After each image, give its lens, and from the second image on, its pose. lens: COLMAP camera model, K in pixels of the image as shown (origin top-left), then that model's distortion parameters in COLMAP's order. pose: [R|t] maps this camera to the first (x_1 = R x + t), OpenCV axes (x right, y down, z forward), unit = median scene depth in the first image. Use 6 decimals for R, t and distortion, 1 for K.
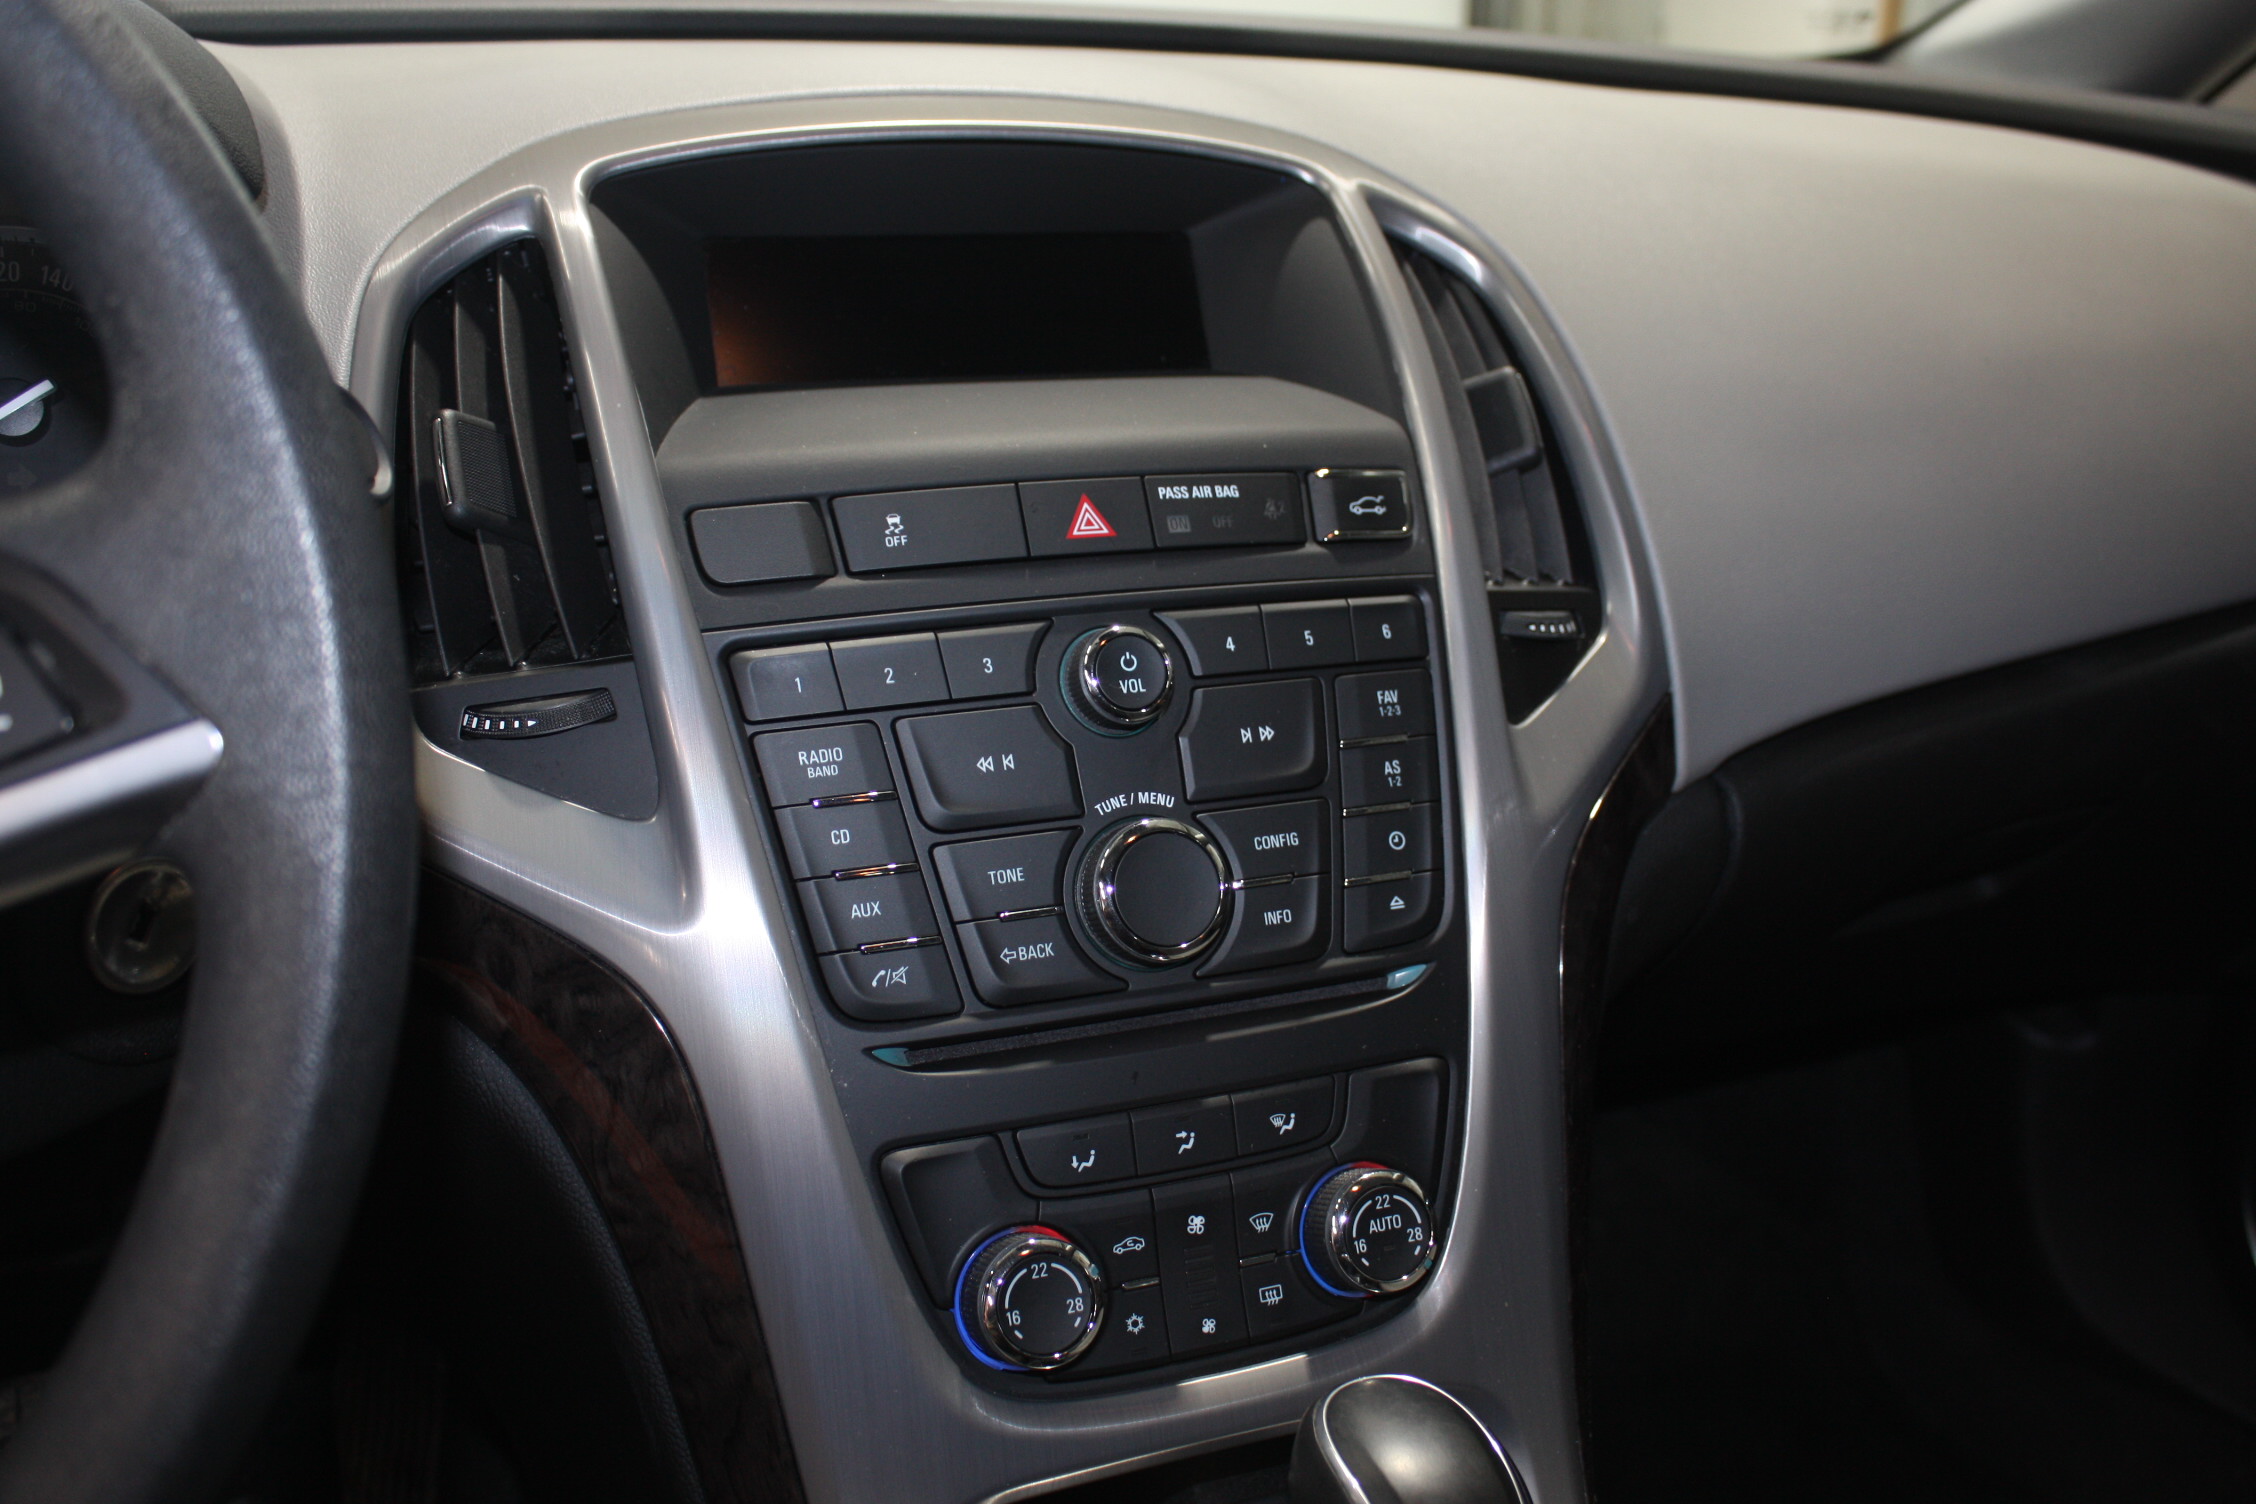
lens RADIAL K [[2243.0, 0, 1128.0], [0, 2243.0, 752.0], [0, 0, 1]] dist [-0.103271, 0.000083]
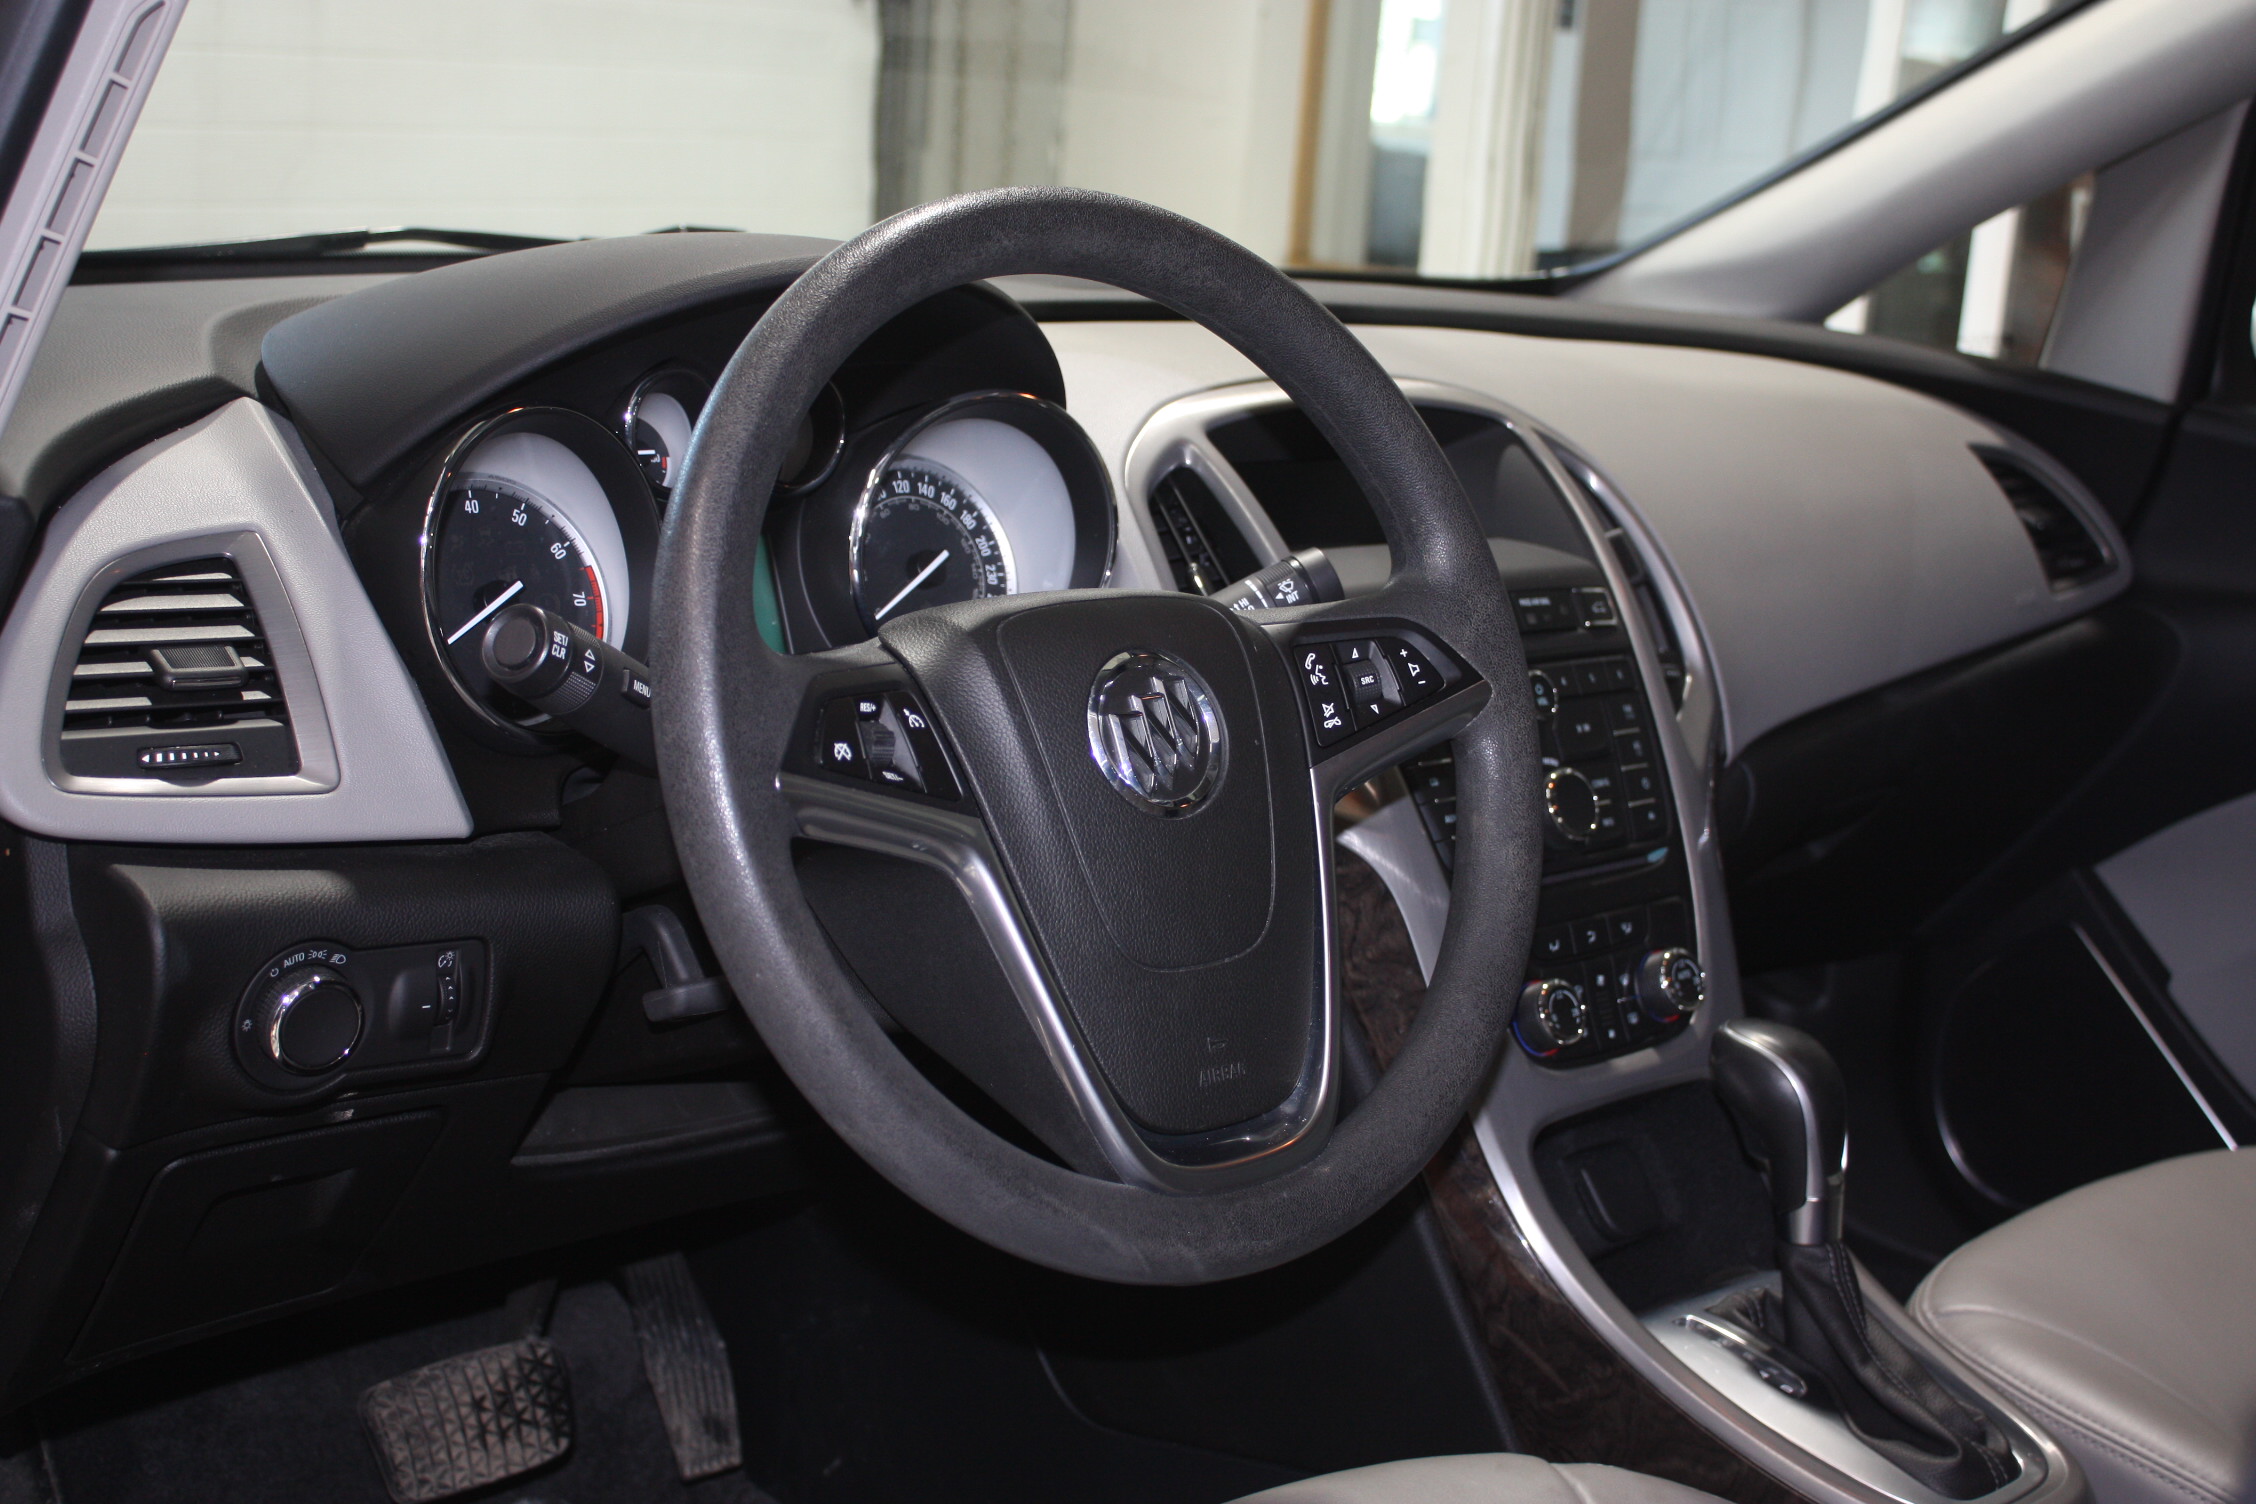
lens RADIAL K [[2938.4, 0, 1128.0], [0, 2938.4, 752.0], [0, 0, 1]] dist [-0.008559, 0.026316]
pose [[0.943142, -0.049470, 0.328688, -1.162147], [0.079715, 0.993668, -0.079181, 0.184562], [-0.322690, 0.100881, 0.941113, -1.244495]]
